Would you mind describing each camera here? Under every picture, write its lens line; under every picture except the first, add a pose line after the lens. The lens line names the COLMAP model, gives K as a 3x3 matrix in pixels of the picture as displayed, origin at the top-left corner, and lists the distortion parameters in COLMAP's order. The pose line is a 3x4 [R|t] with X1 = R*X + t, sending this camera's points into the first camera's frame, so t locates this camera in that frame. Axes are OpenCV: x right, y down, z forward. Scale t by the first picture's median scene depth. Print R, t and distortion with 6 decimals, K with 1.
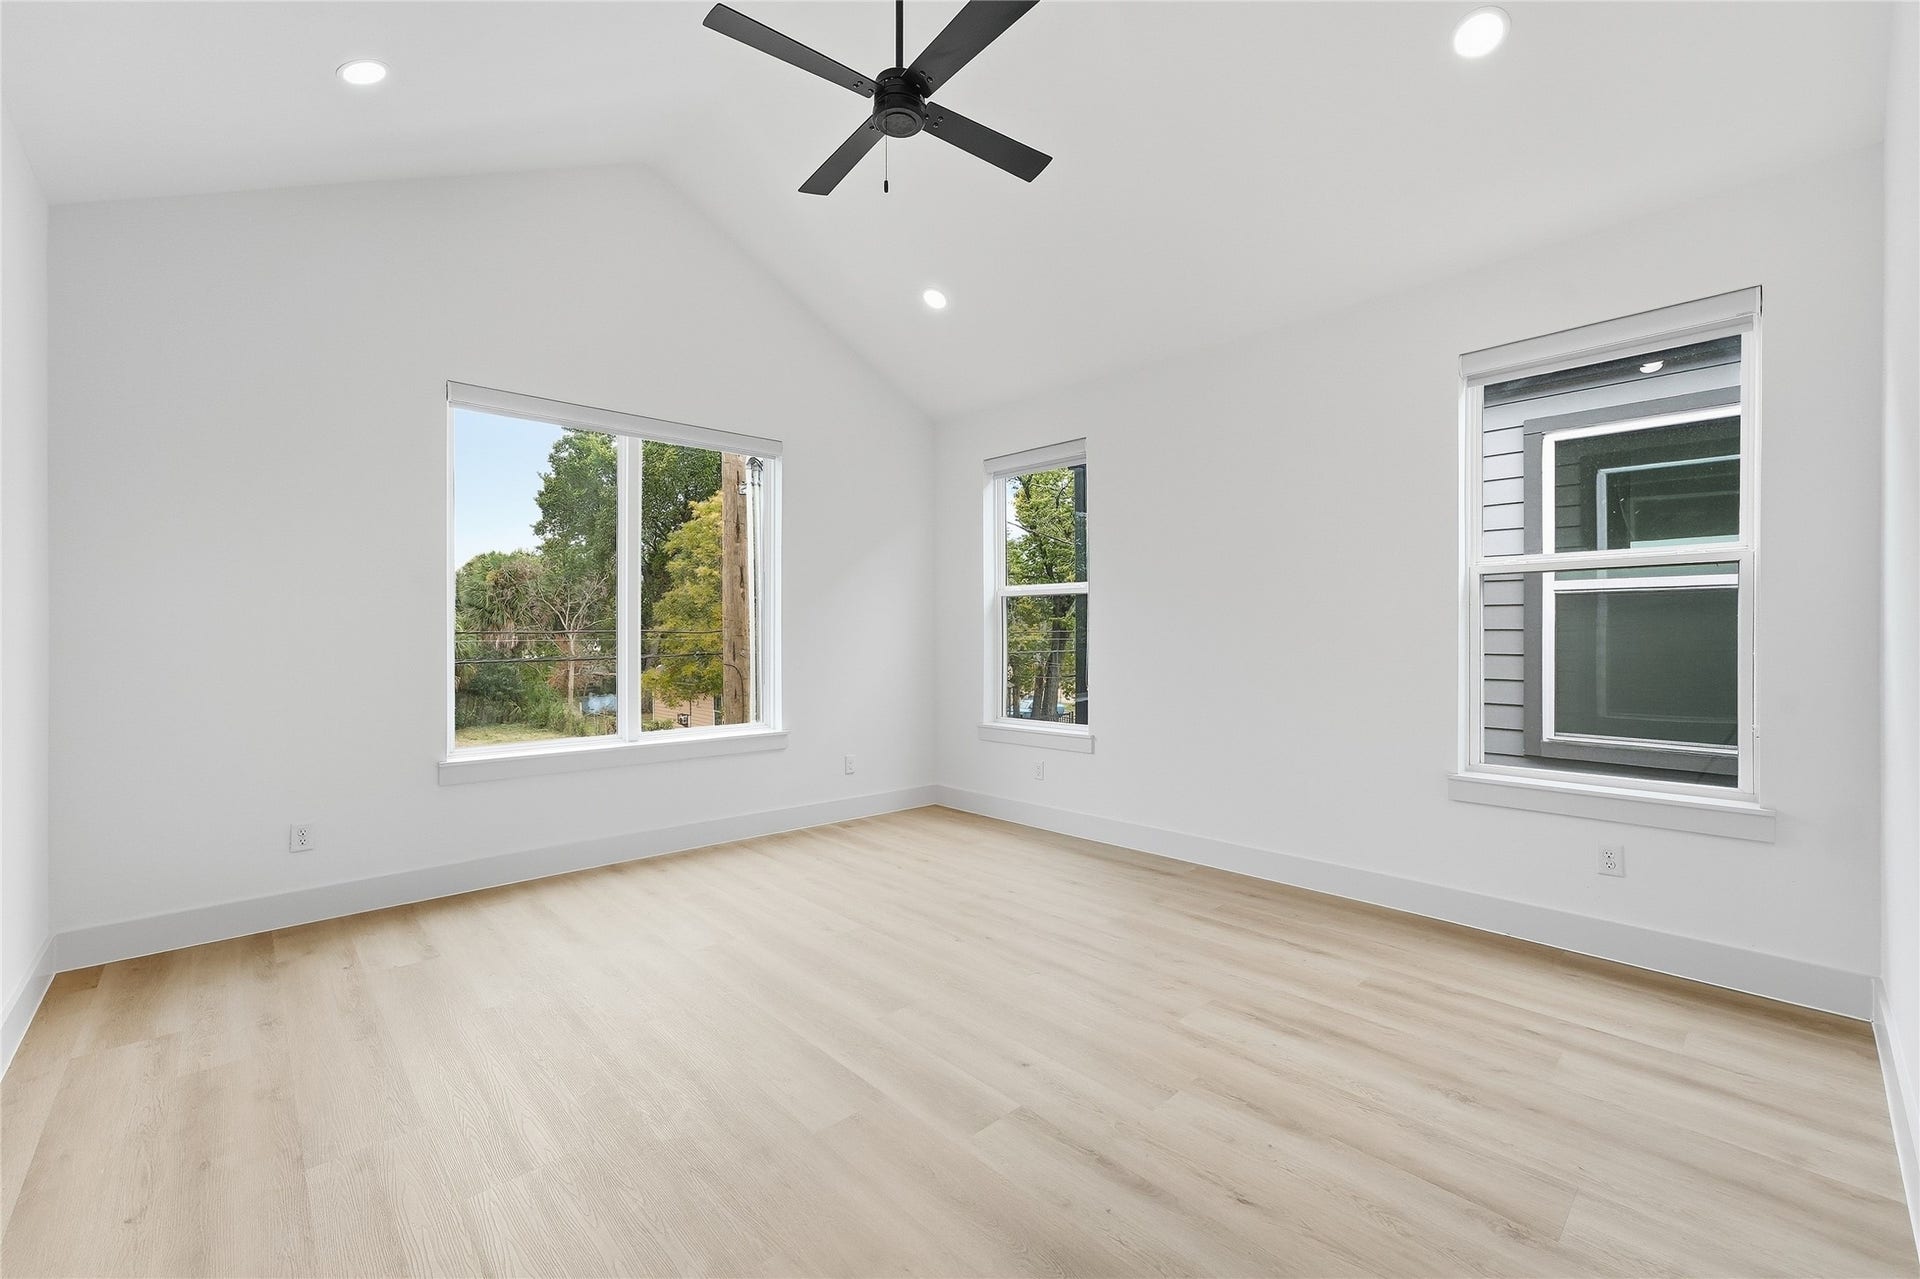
lens RADIAL K [[788.7, 0, 956.7], [0, 788.7, 634.7], [0, 0, 1]] dist [-0.035931, 0.026204]
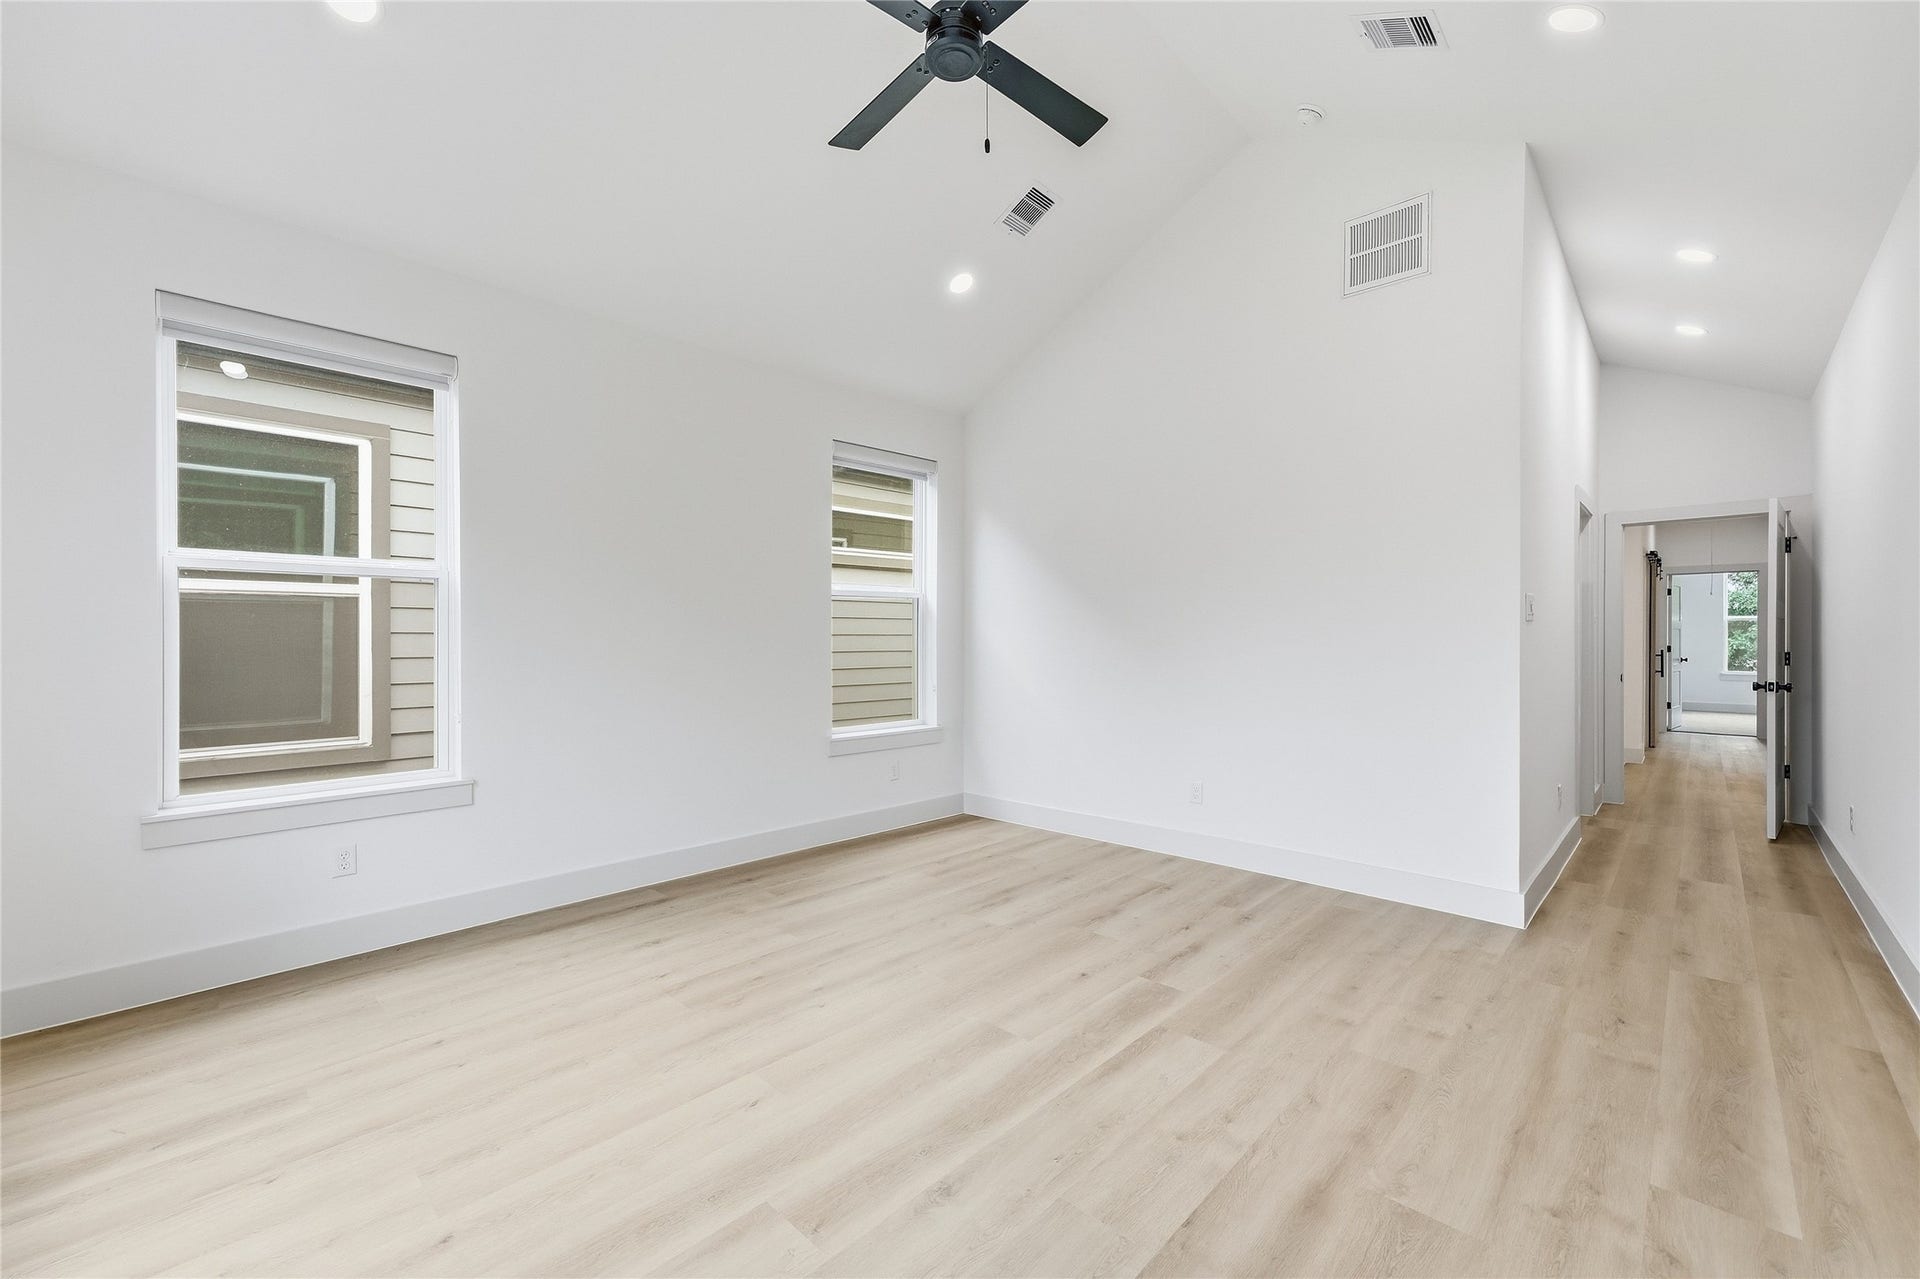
lens RADIAL K [[788.7, 0, 956.7], [0, 788.7, 634.7], [0, 0, 1]] dist [-0.035931, 0.026204]
pose [[-0.063593, 0.008234, 0.997942, -0.898796], [0.000165, 0.999966, -0.008240, 0.007313], [-0.997976, -0.000359, -0.063592, 0.987110]]
